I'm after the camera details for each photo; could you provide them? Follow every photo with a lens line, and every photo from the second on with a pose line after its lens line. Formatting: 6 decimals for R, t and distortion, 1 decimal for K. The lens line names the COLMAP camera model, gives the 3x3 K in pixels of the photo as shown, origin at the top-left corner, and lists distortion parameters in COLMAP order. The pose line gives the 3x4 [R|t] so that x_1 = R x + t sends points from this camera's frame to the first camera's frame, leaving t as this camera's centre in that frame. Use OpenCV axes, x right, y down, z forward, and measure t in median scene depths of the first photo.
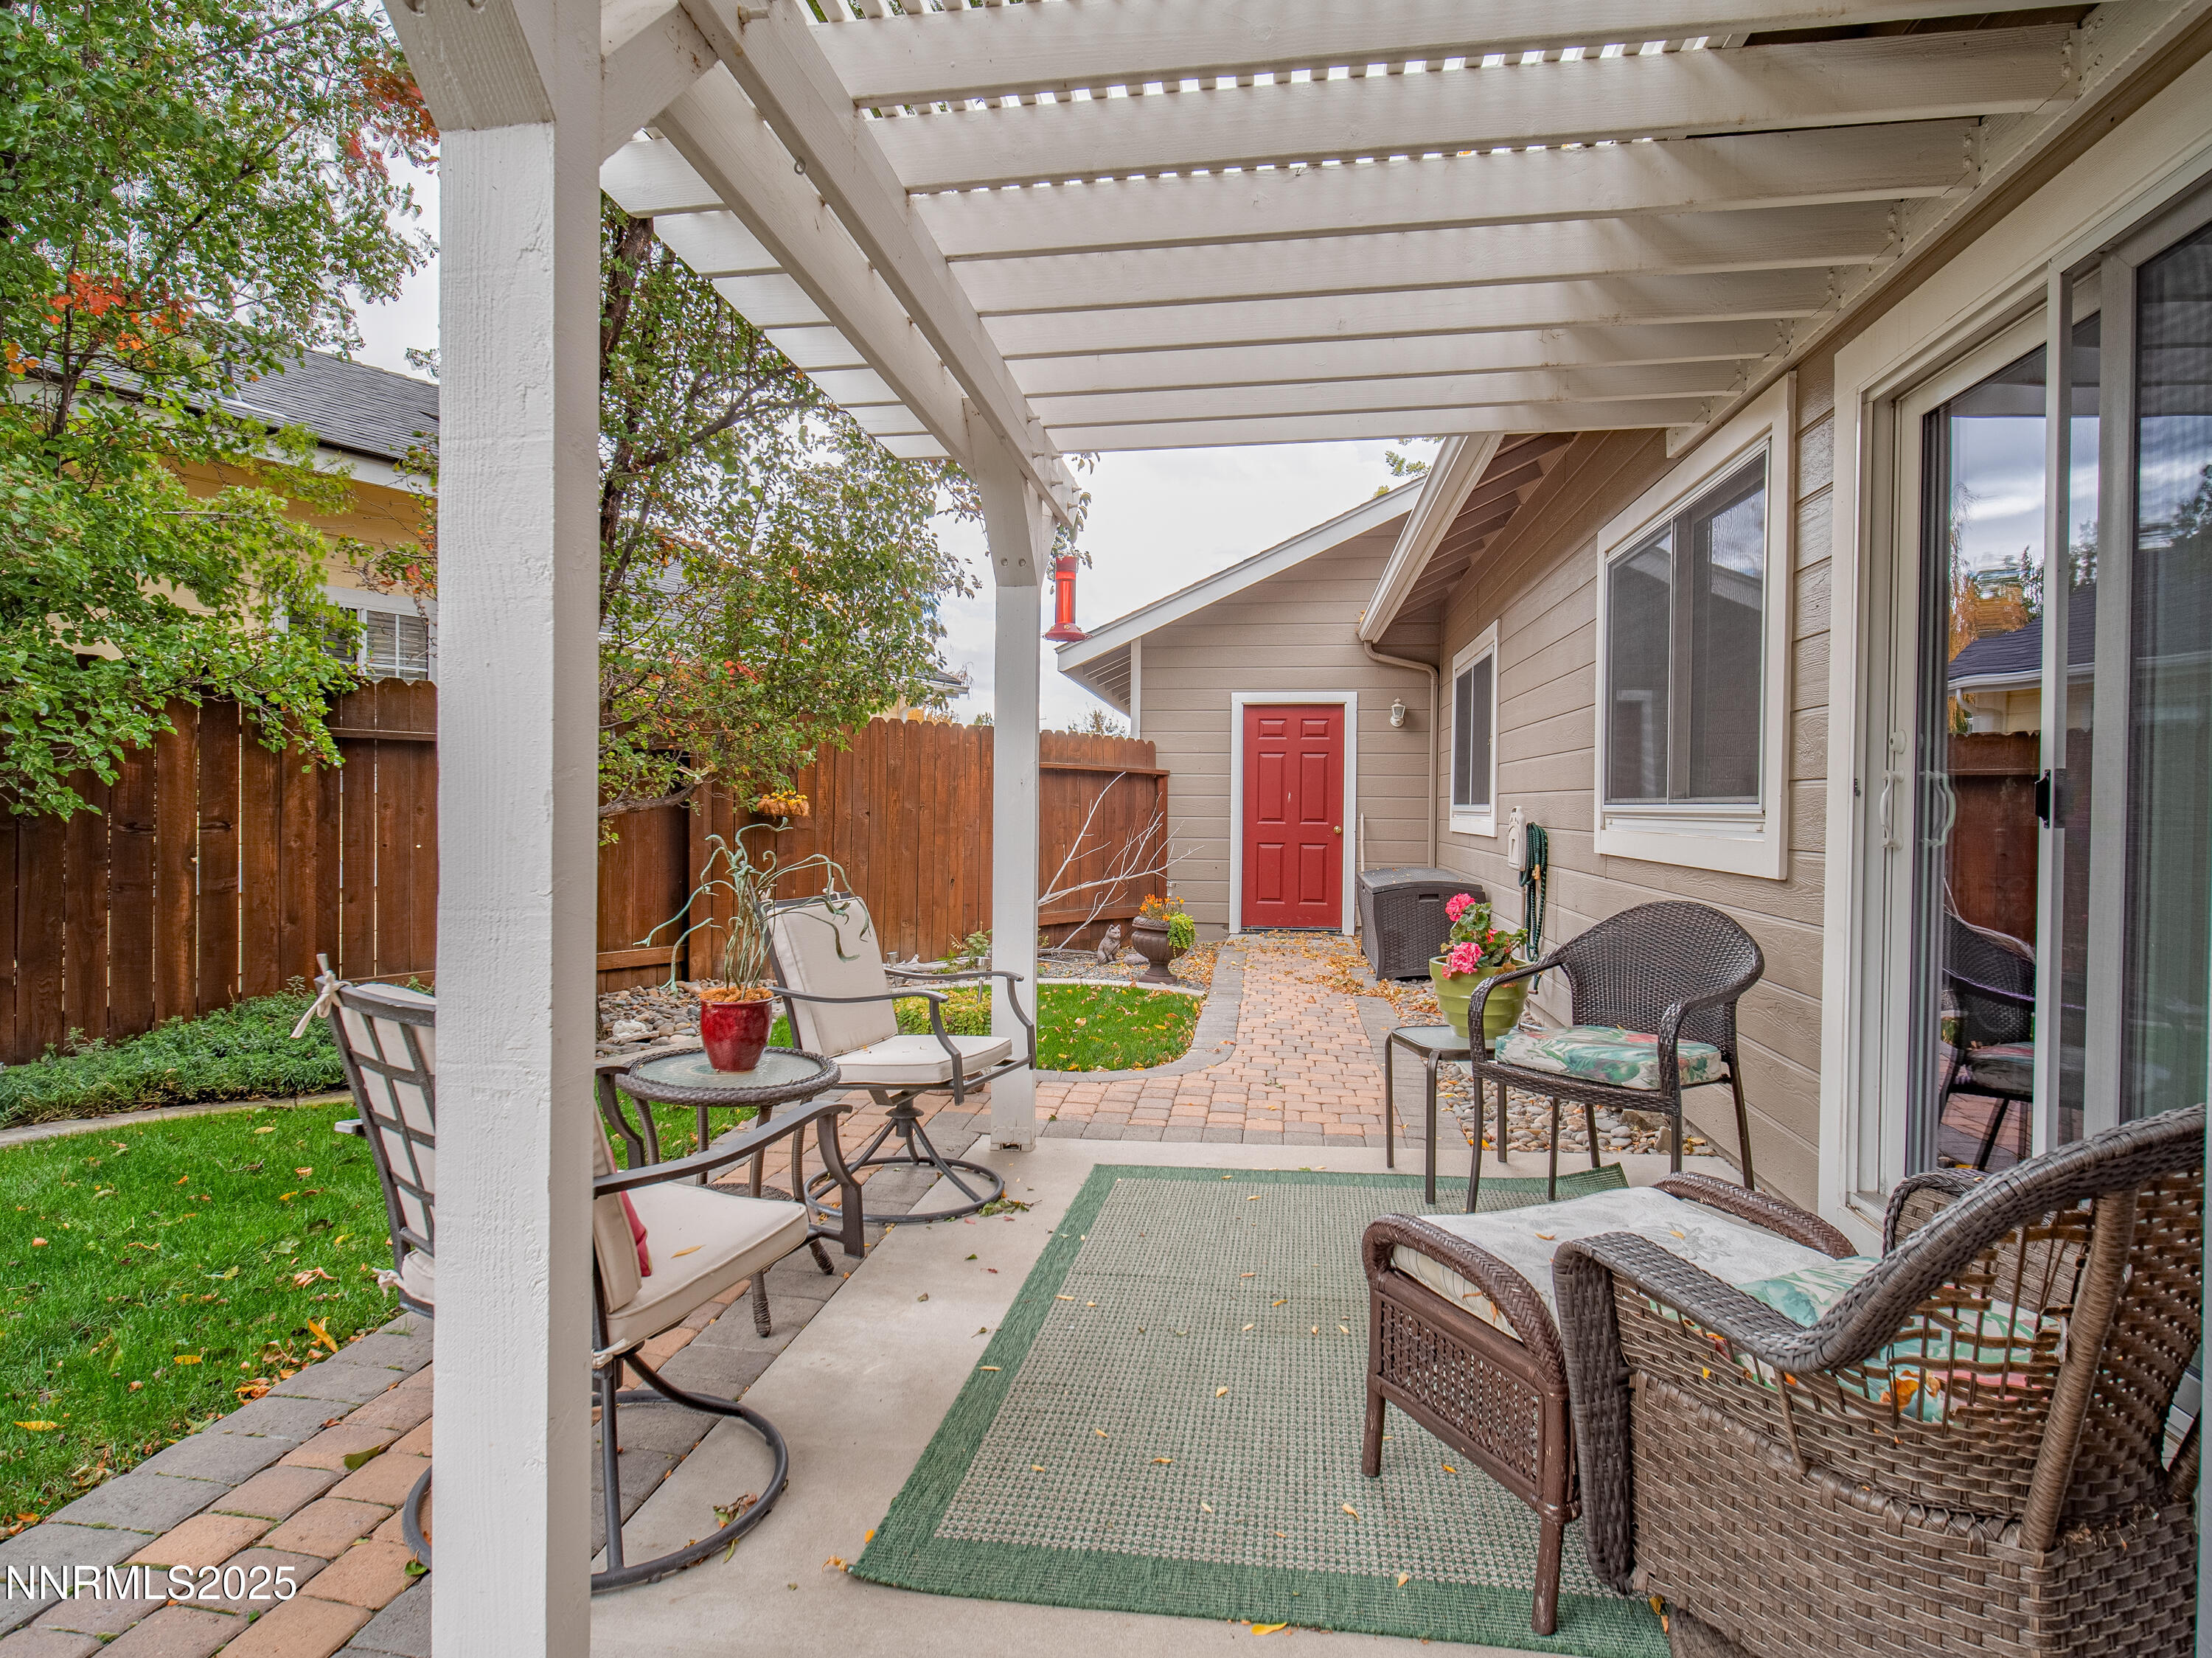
lens RADIAL K [[1207.3, 0, 1104.8], [0, 1207.3, 820.8], [0, 0, 1]] dist [0.002780, -0.005671]
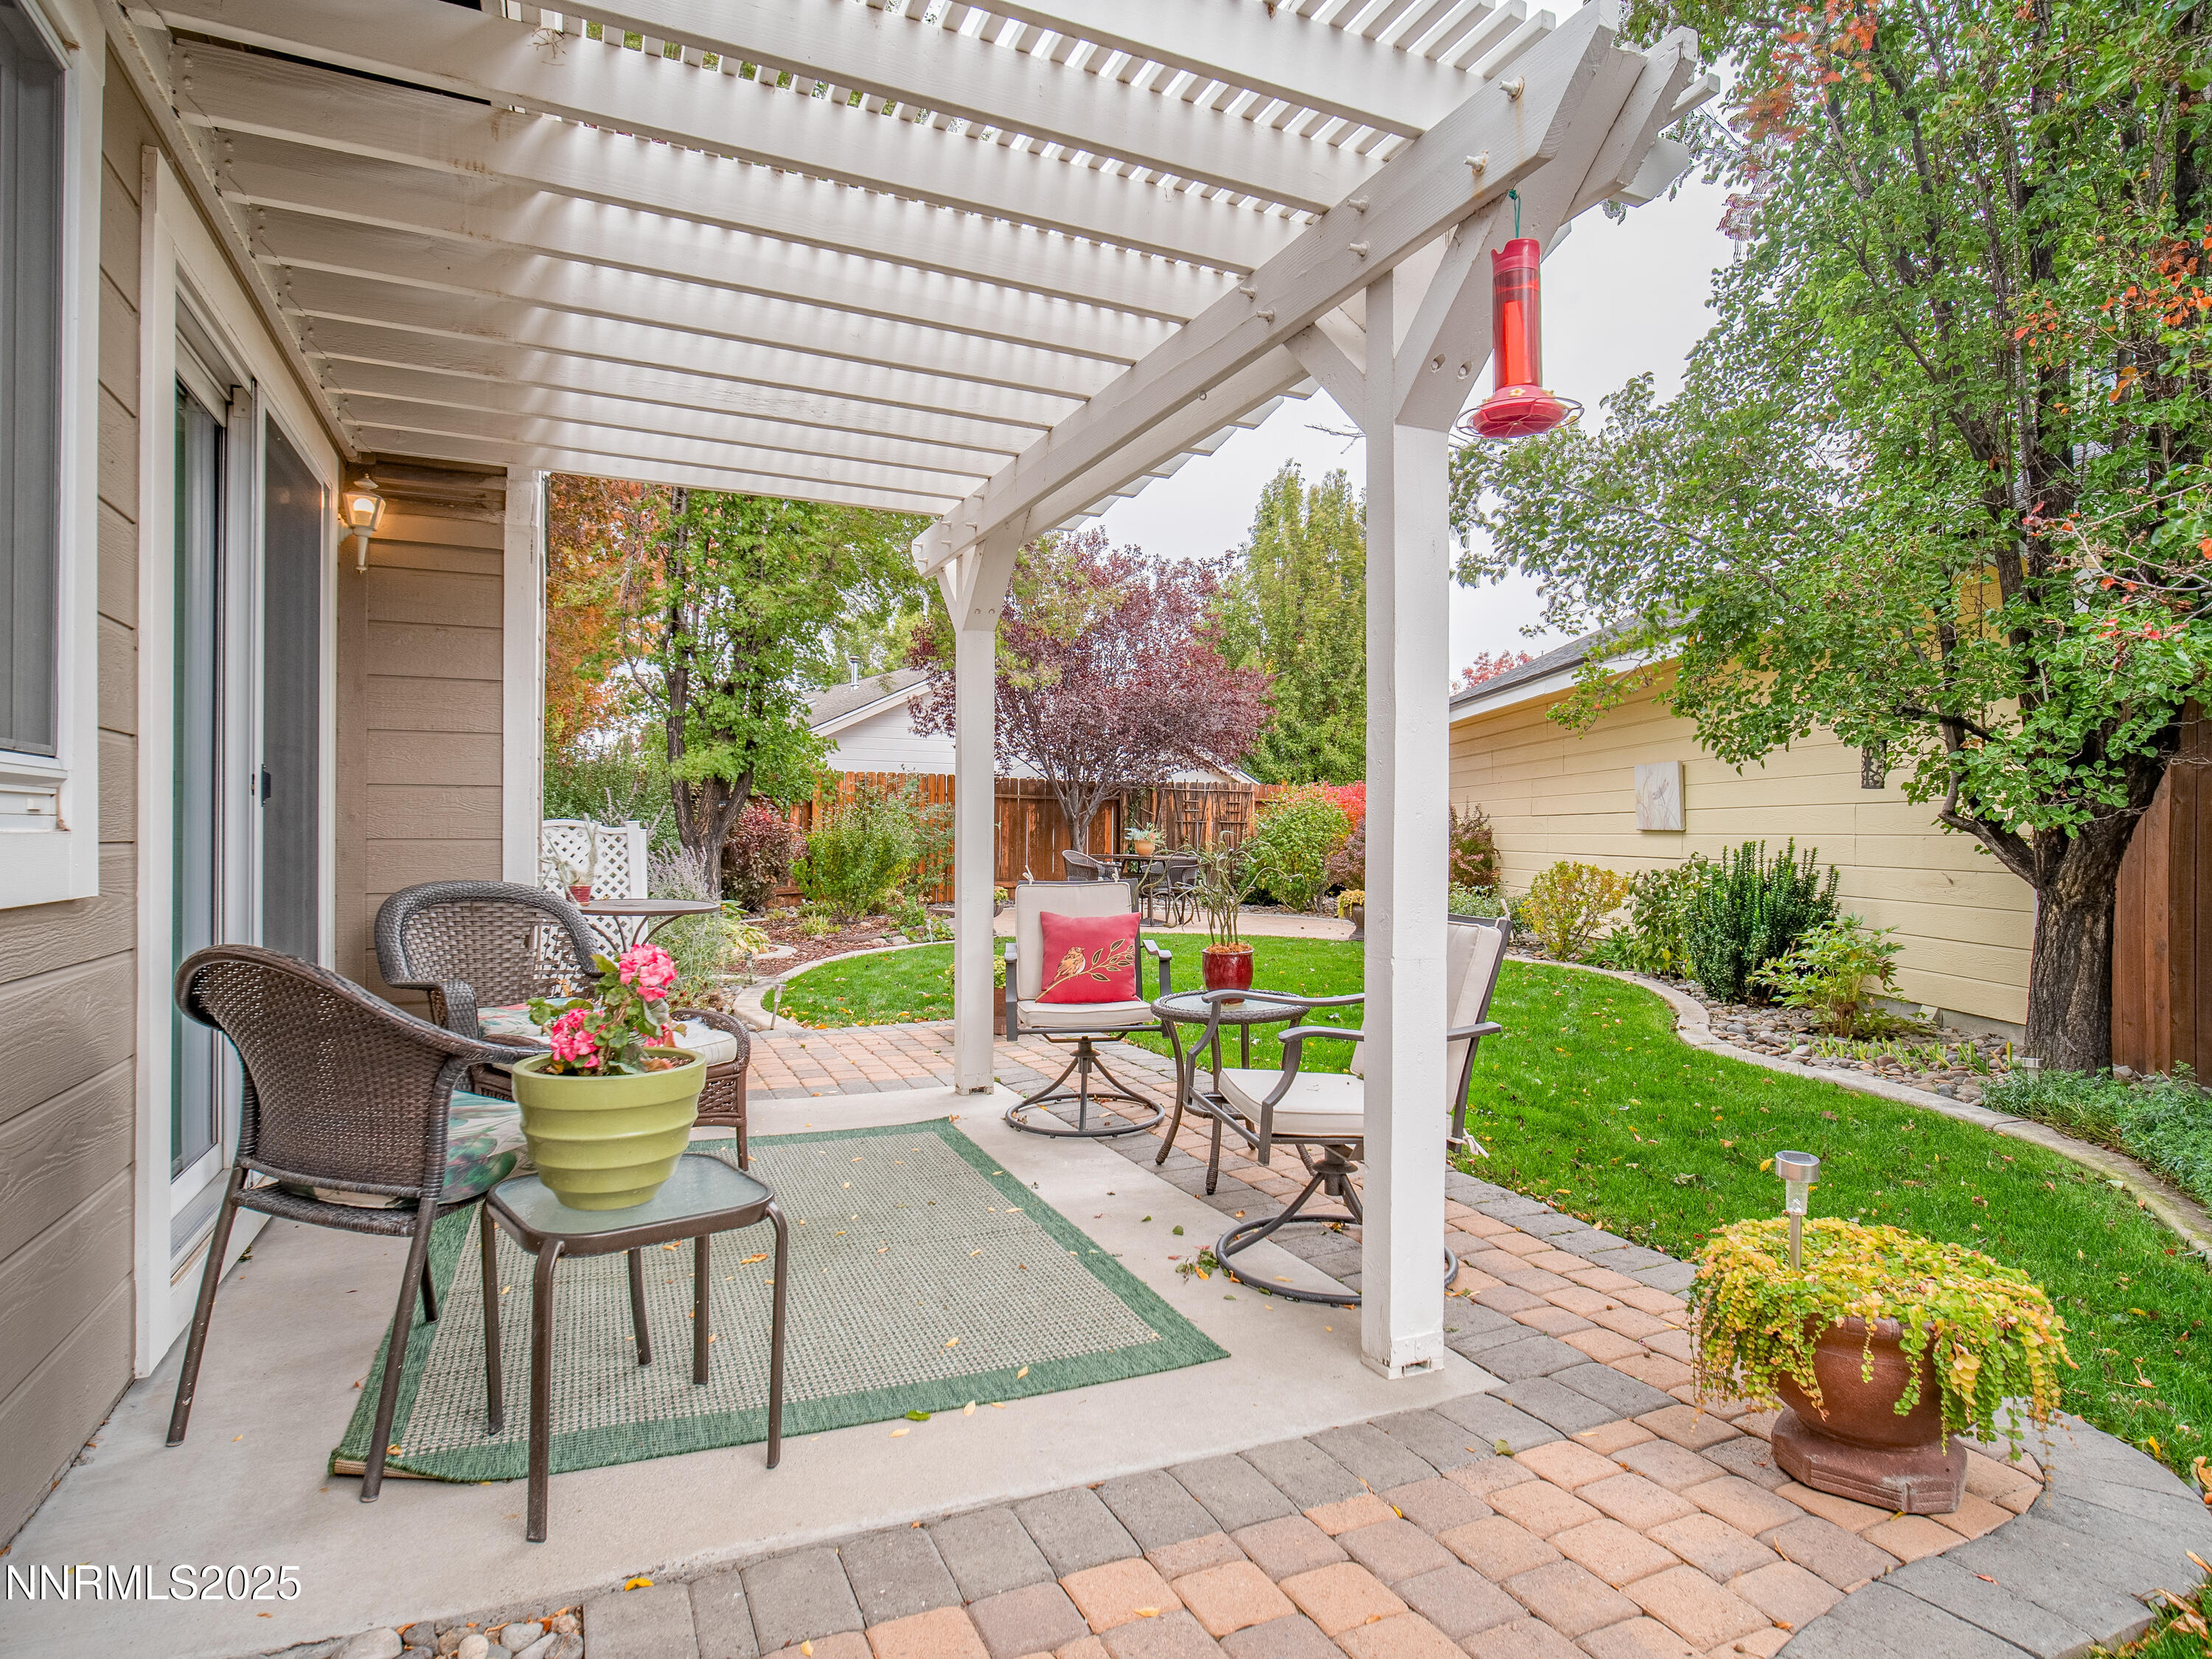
lens RADIAL K [[1207.4, 0, 1103.7], [0, 1207.4, 829.1], [0, 0, 1]] dist [0.002780, -0.005671]
pose [[-0.843006, -0.011115, -0.537789, 0.463704], [-0.018459, 0.999795, 0.008272, 0.003258], [0.537587, 0.016901, -0.843039, 1.759839]]
